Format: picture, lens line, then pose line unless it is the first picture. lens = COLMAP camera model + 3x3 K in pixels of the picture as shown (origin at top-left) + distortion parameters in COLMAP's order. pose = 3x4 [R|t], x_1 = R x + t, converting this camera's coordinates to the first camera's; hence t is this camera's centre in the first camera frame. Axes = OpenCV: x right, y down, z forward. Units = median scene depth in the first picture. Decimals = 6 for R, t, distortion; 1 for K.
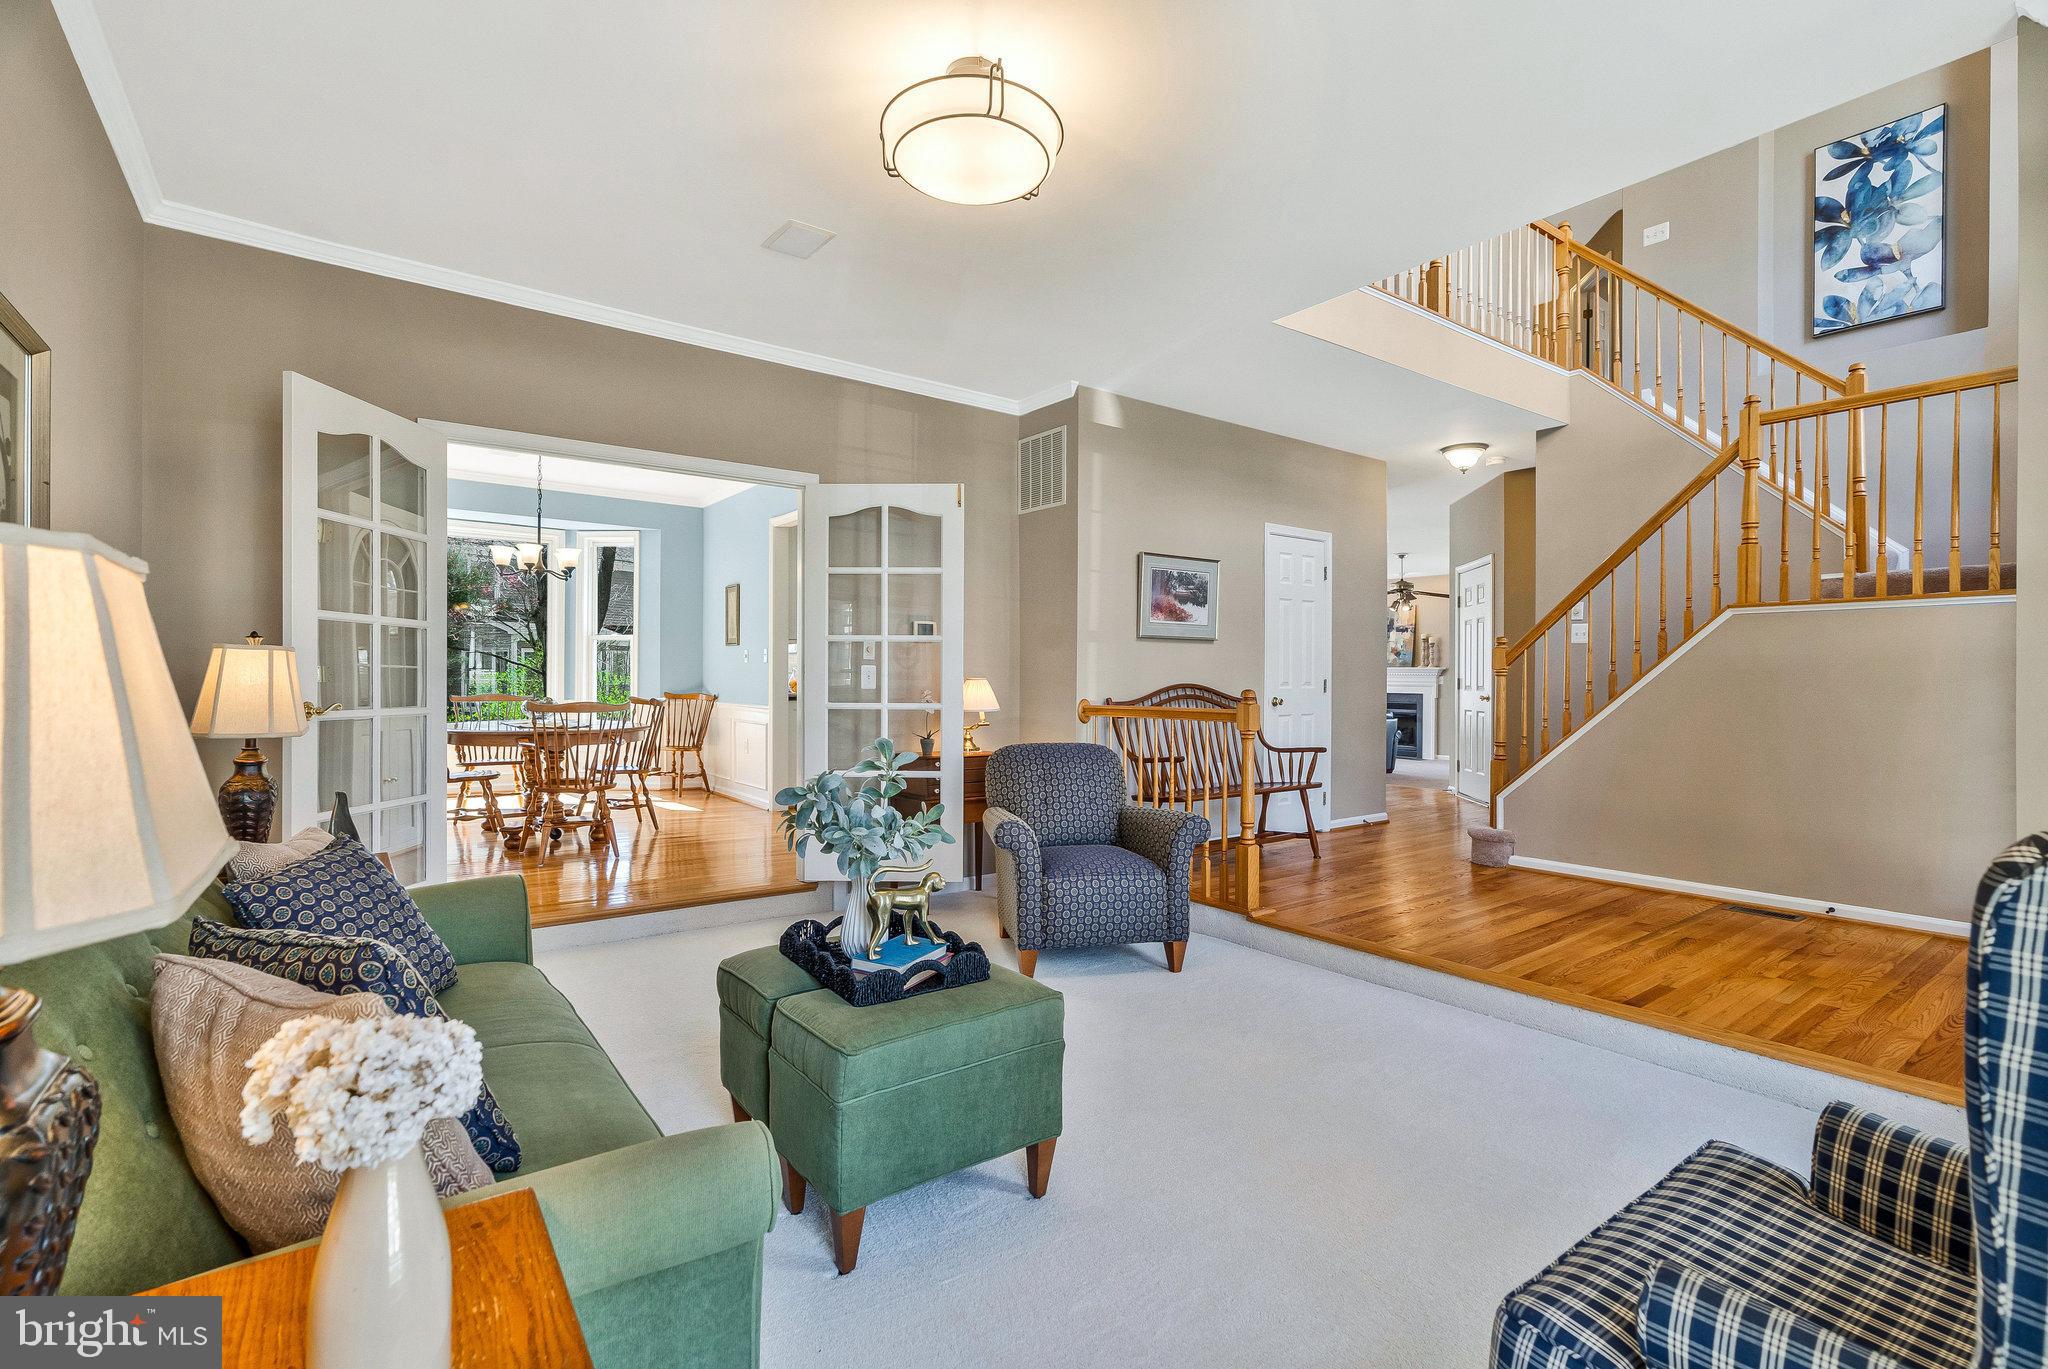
lens RADIAL K [[955.6, 0, 1022.7], [0, 955.6, 676.5], [0, 0, 1]] dist [-0.005439, 0.001293]
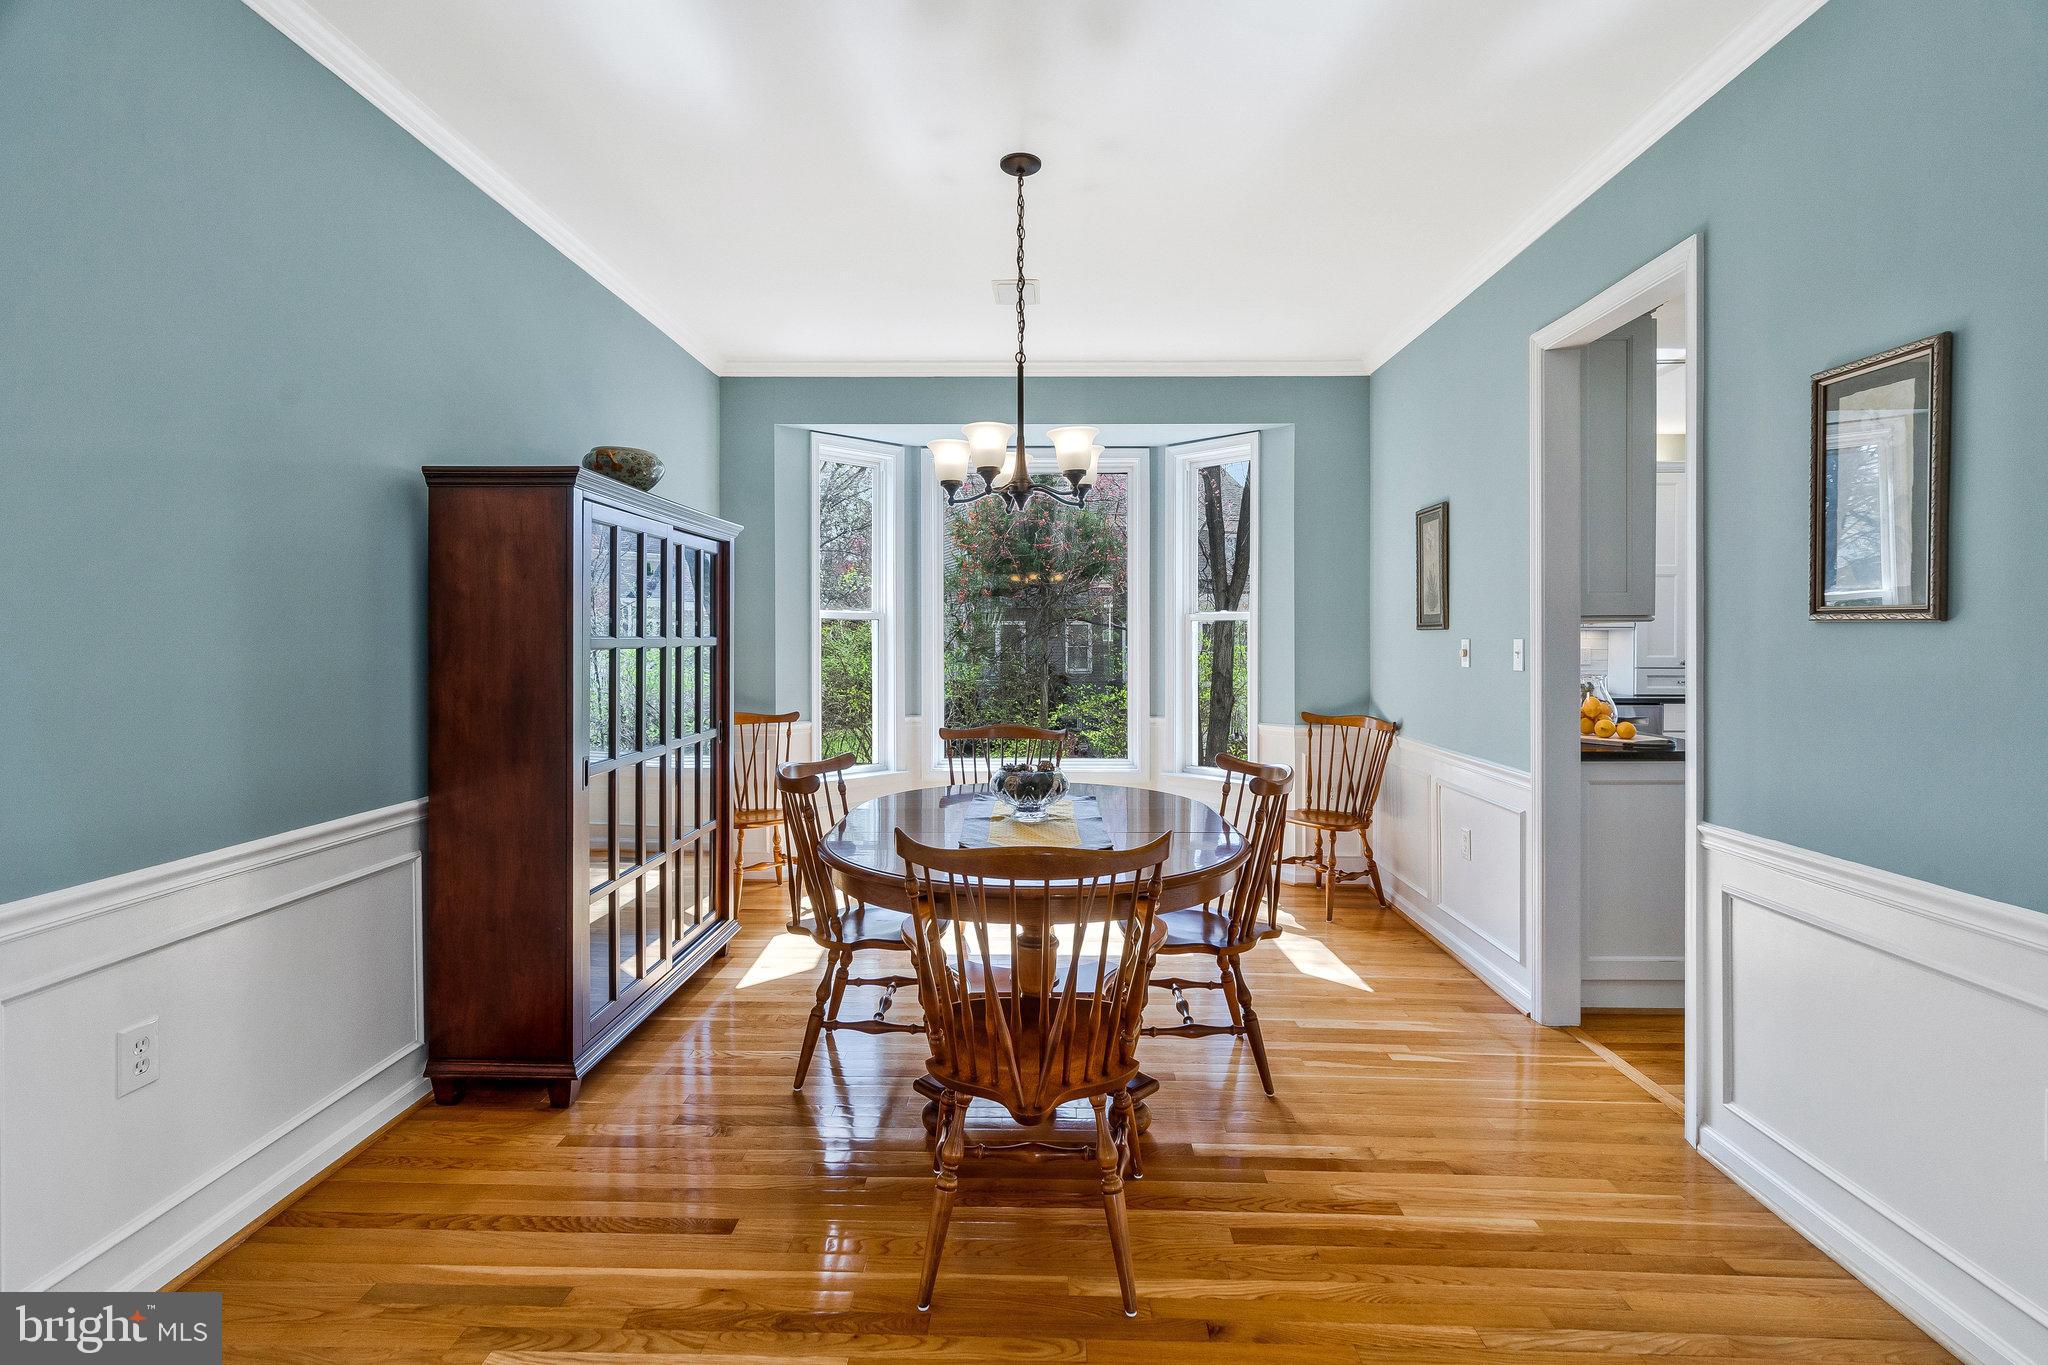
lens RADIAL K [[955.6, 0, 1006.1], [0, 955.6, 651.6], [0, 0, 1]] dist [-0.005439, 0.001293]
pose [[0.778166, 0.001415, -0.628057, -0.215851], [0.005954, 0.999936, 0.009629, -0.034750], [0.628030, -0.011233, 0.778108, 0.622035]]
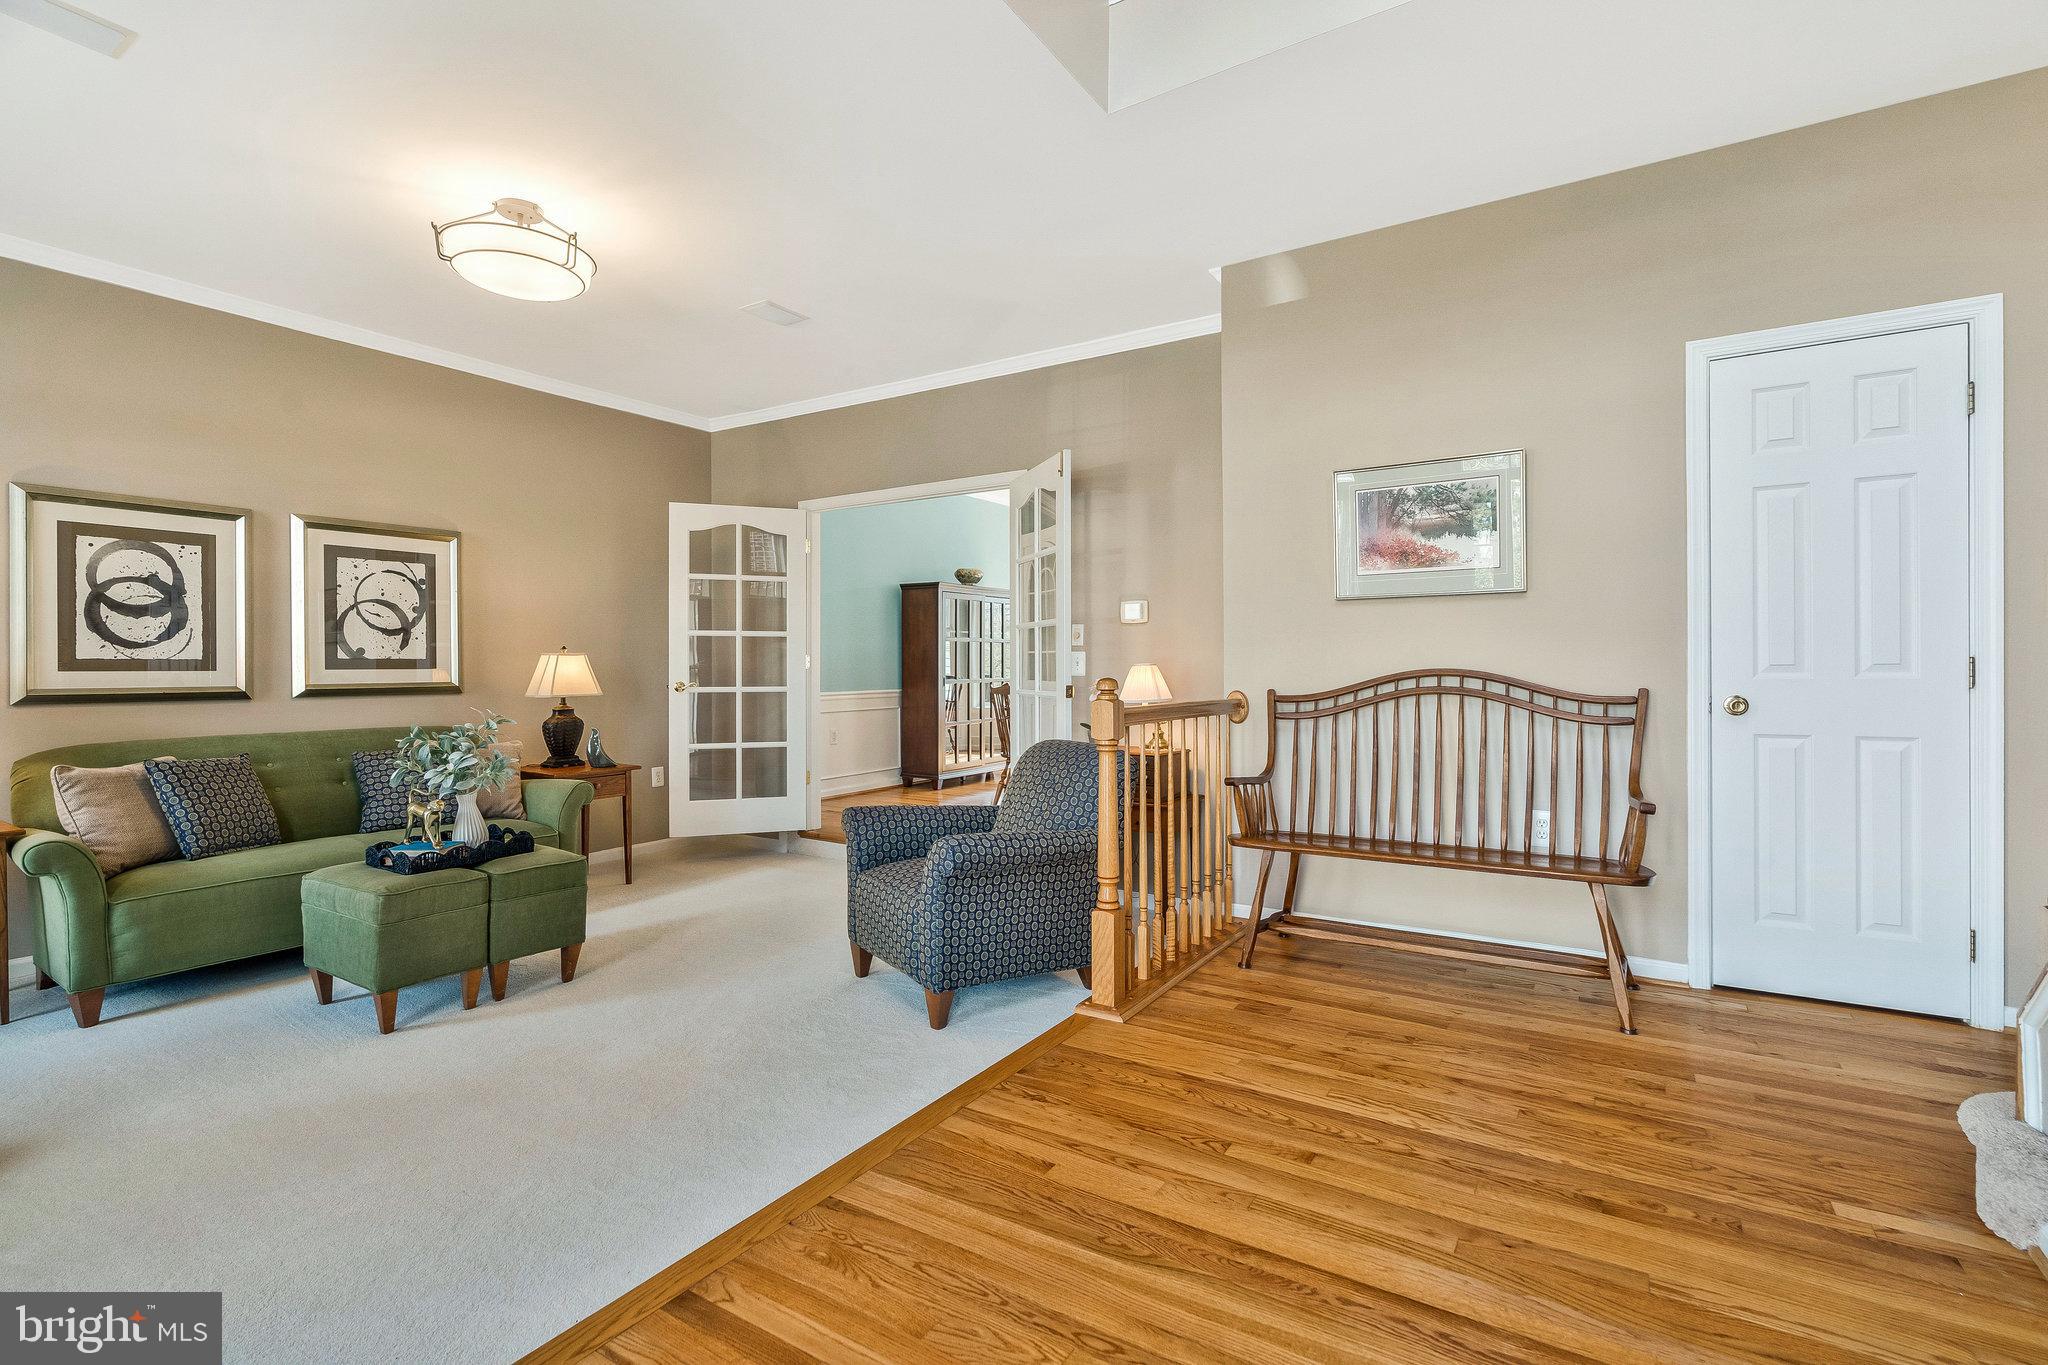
lens RADIAL K [[955.6, 0, 1030.5], [0, 955.6, 674.1], [0, 0, 1]] dist [-0.005439, 0.001293]
pose [[0.339372, 0.002382, -0.940649, 0.606273], [0.012859, 0.999892, 0.007171, 0.003304], [0.940564, -0.014530, 0.339305, 0.509399]]
